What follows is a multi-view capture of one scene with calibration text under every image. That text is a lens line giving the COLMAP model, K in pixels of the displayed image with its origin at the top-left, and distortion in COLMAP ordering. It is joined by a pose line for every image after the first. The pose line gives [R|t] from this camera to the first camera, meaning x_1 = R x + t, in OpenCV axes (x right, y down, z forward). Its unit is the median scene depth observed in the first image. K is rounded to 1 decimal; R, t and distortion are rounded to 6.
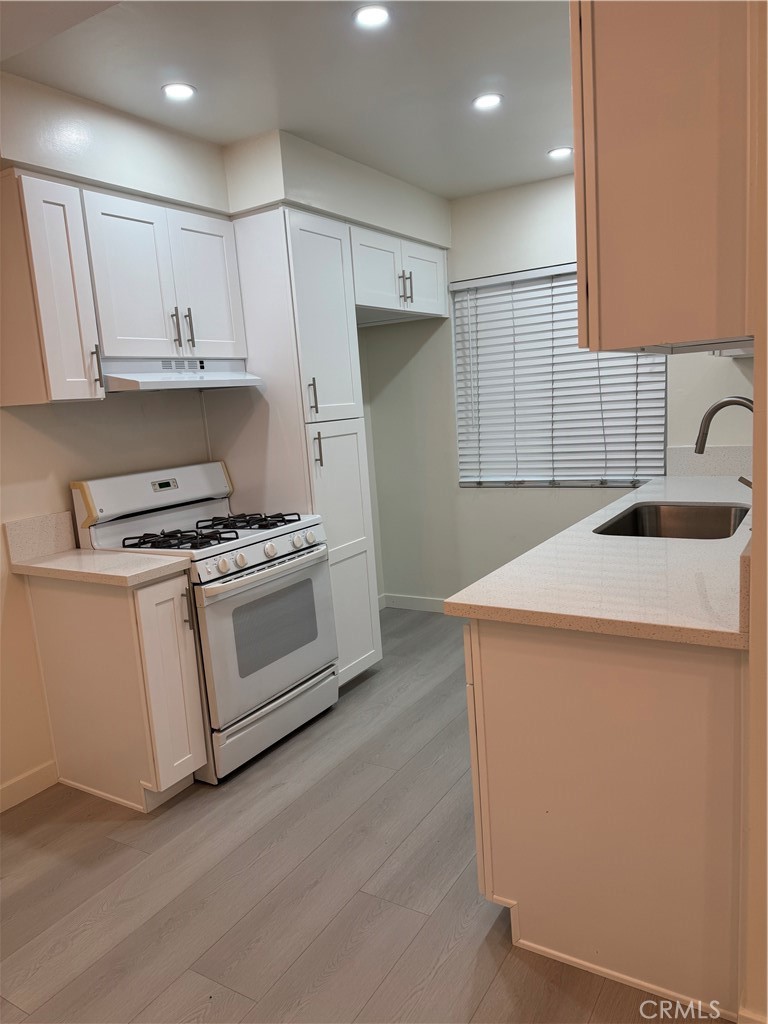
lens RADIAL K [[727.9, 0, 381.7], [0, 727.9, 512.4], [0, 0, 1]] dist [0.078839, -0.000901]
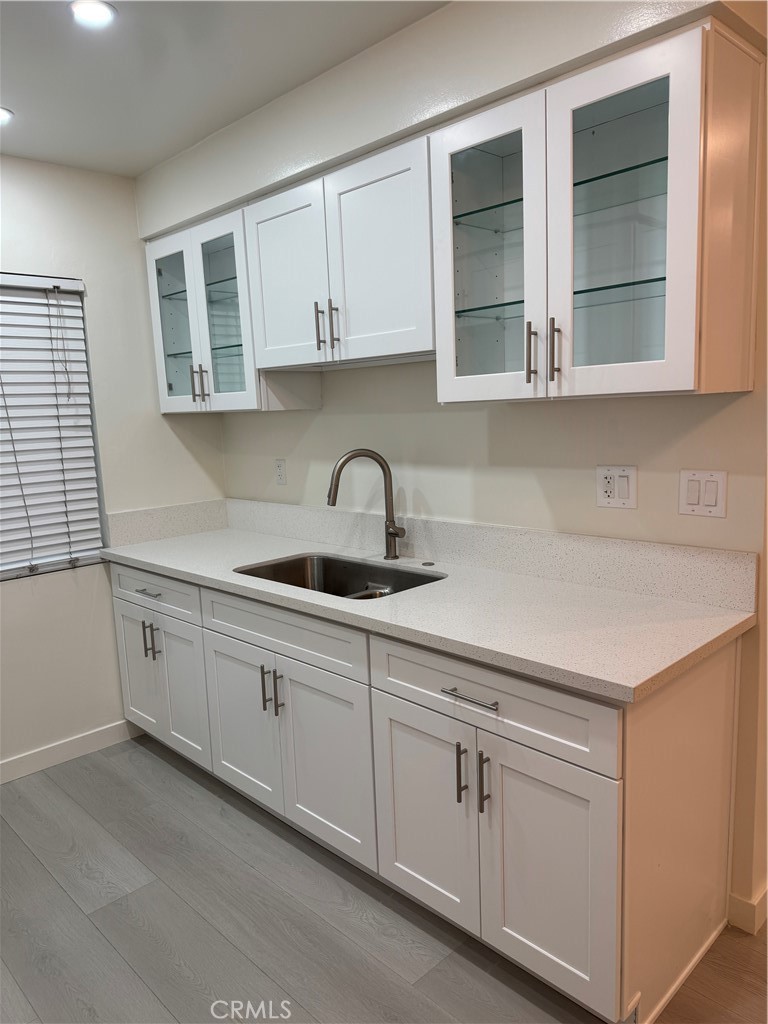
lens RADIAL K [[727.9, 0, 383.6], [0, 727.9, 515.7], [0, 0, 1]] dist [0.078839, -0.000901]
pose [[0.237441, -0.089853, 0.967237, -0.356689], [0.177118, 0.983026, 0.047840, -0.070369], [-0.955118, 0.159956, 0.249326, 0.483234]]
